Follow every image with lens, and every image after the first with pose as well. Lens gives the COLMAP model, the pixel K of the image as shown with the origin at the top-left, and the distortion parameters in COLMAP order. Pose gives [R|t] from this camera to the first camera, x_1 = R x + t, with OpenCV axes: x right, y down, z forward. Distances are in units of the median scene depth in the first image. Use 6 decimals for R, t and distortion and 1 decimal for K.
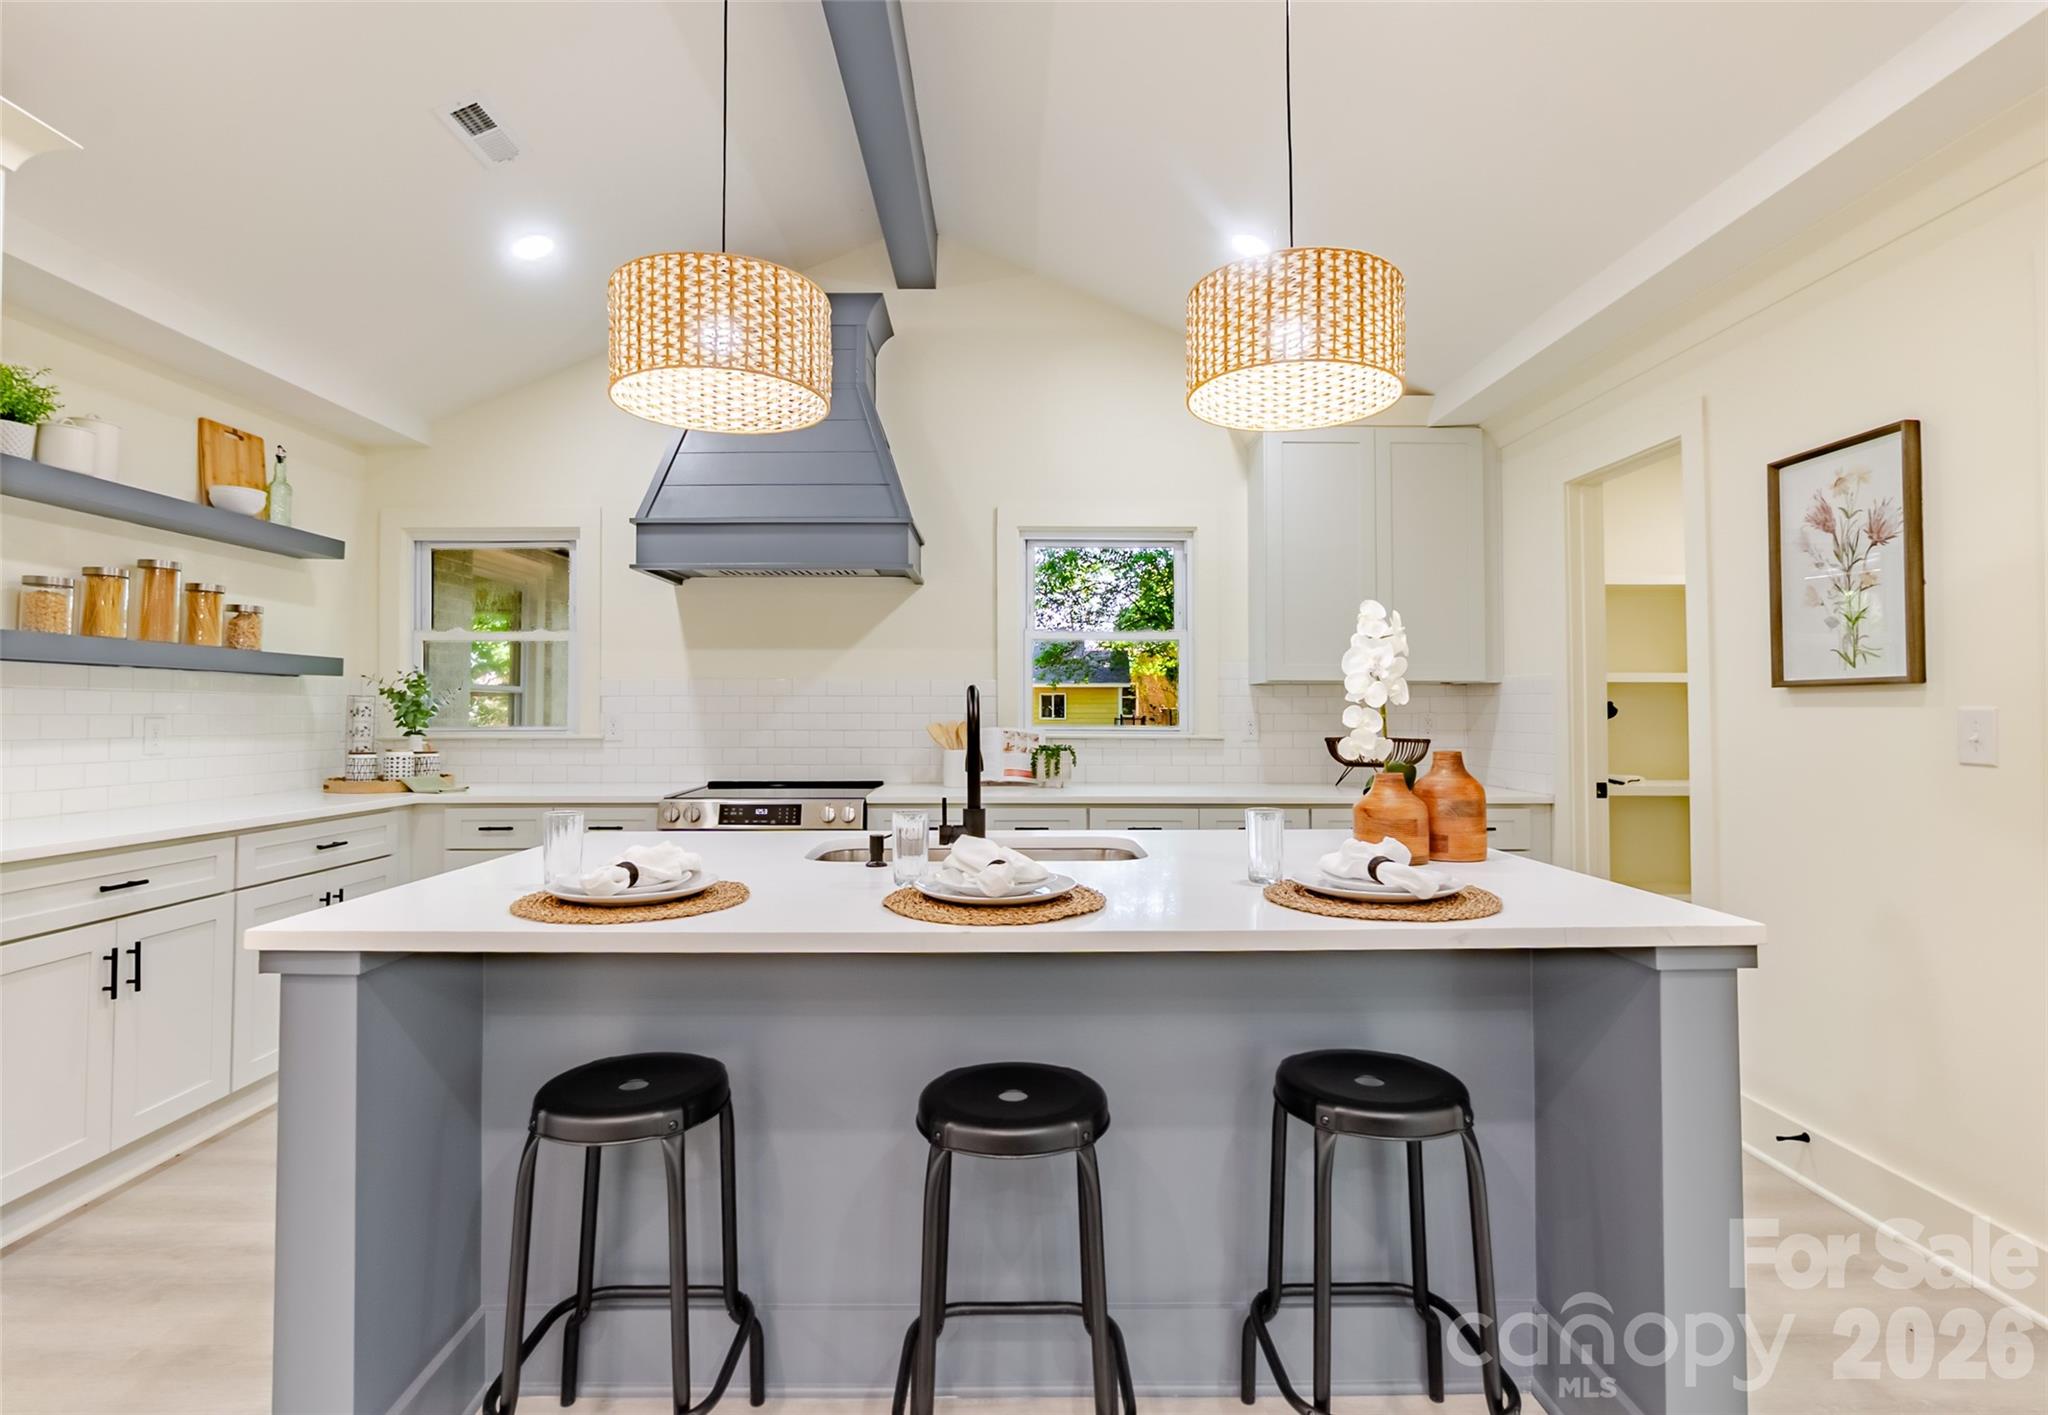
lens RADIAL K [[962.6, 0, 1015.9], [0, 962.6, 677.0], [0, 0, 1]] dist [-0.011888, -0.000161]
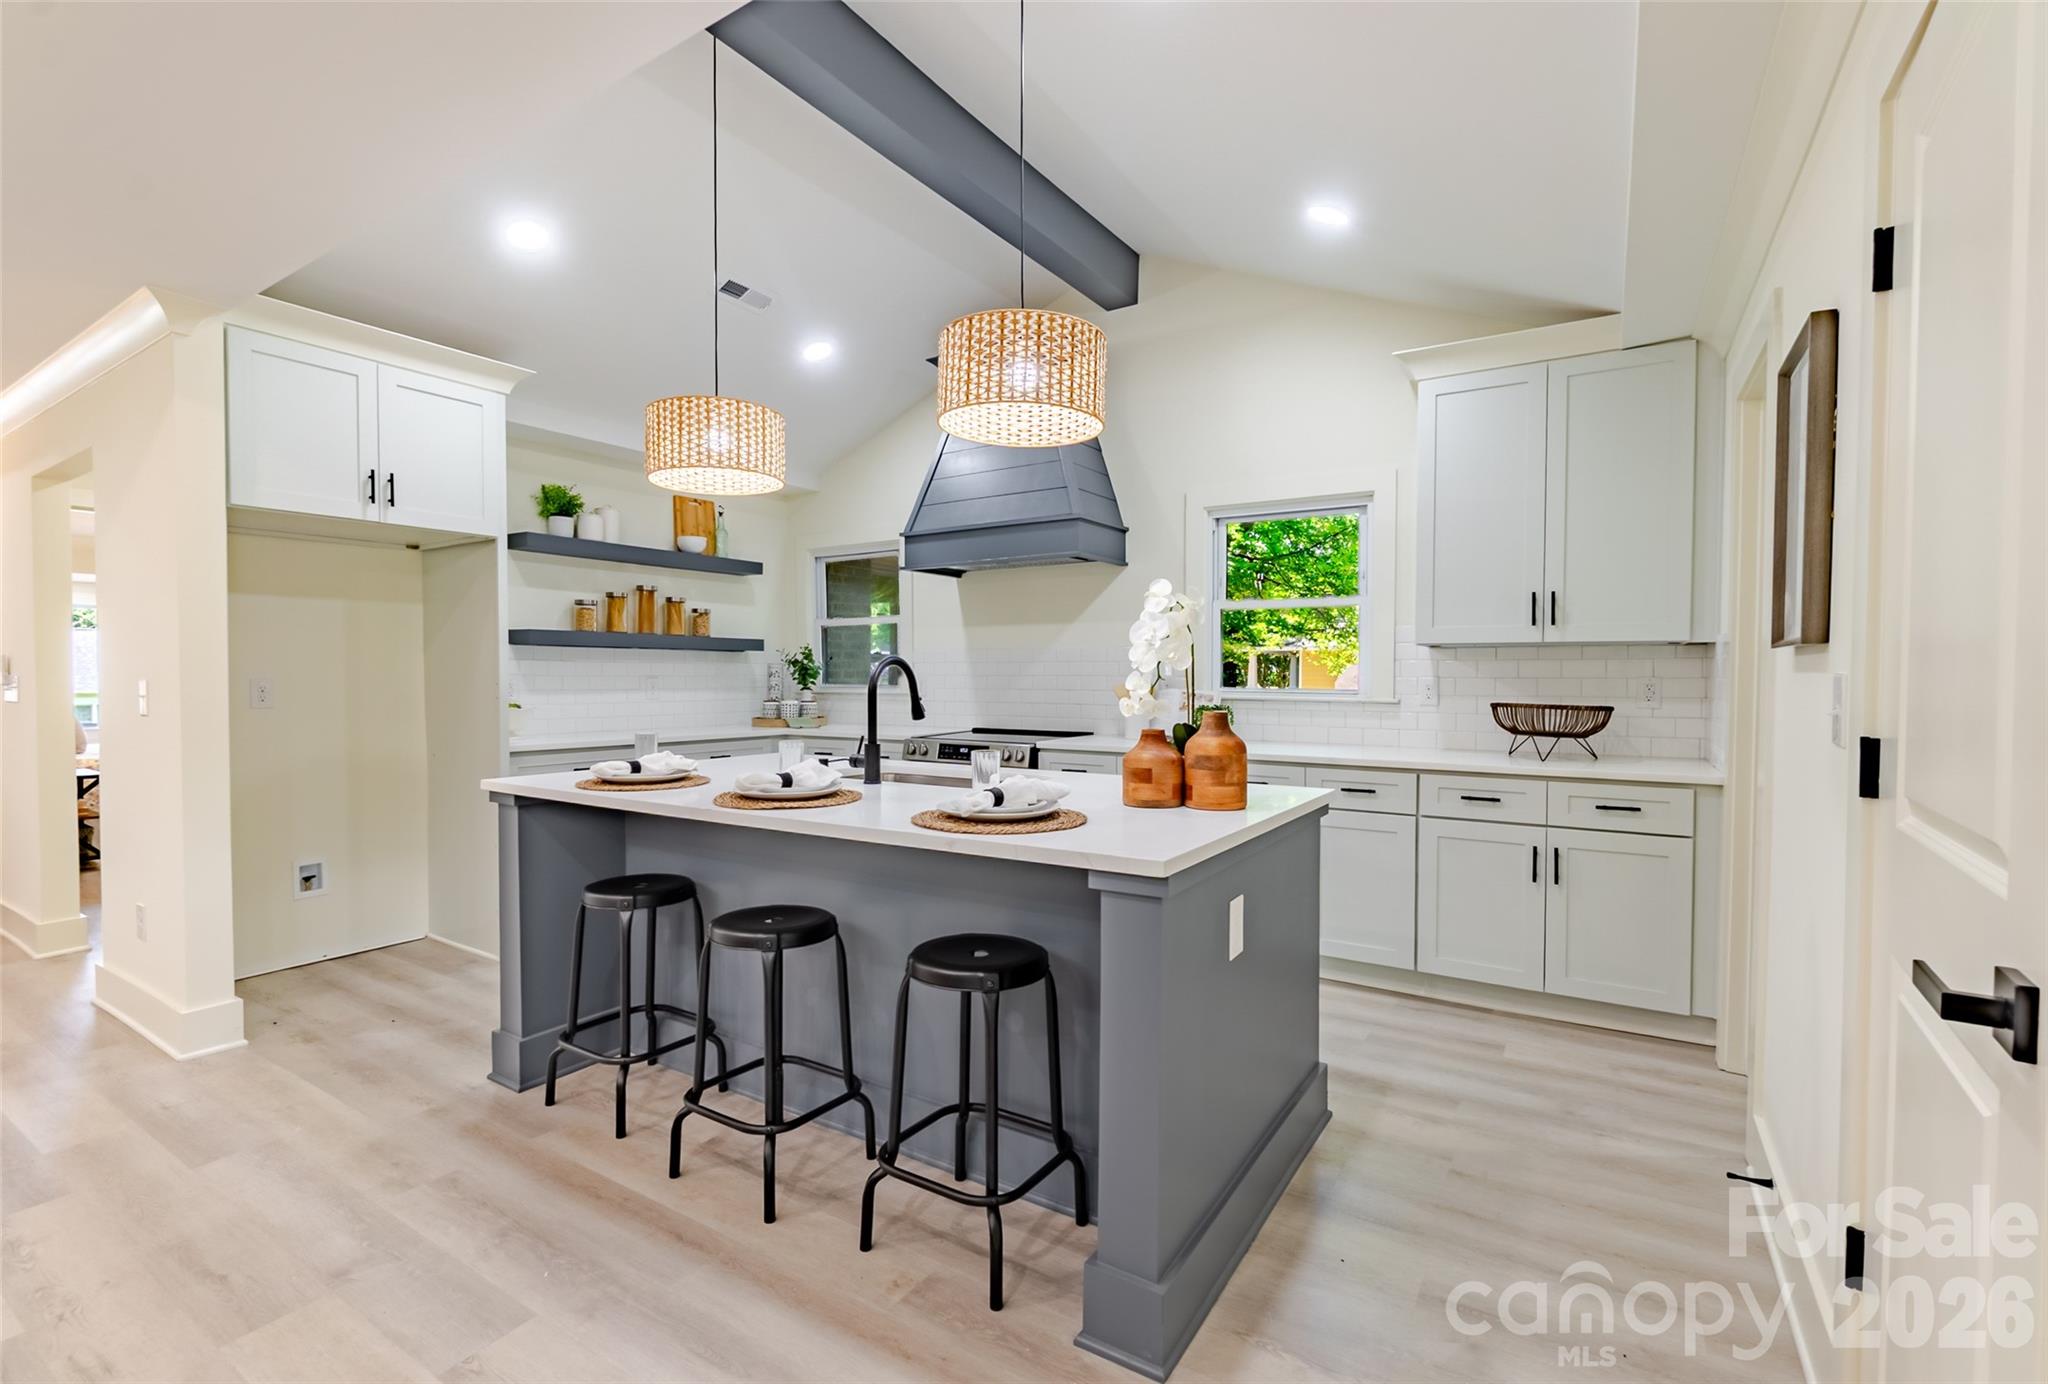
lens RADIAL K [[909.1, 0, 1024.0], [0, 909.1, 692.0], [0, 0, 1]] dist [-0.001142, -0.000097]
pose [[0.837580, 0.012612, -0.546170, 0.482618], [0.018457, 0.998509, 0.051363, -0.002696], [0.546003, -0.053102, 0.836098, -0.000739]]
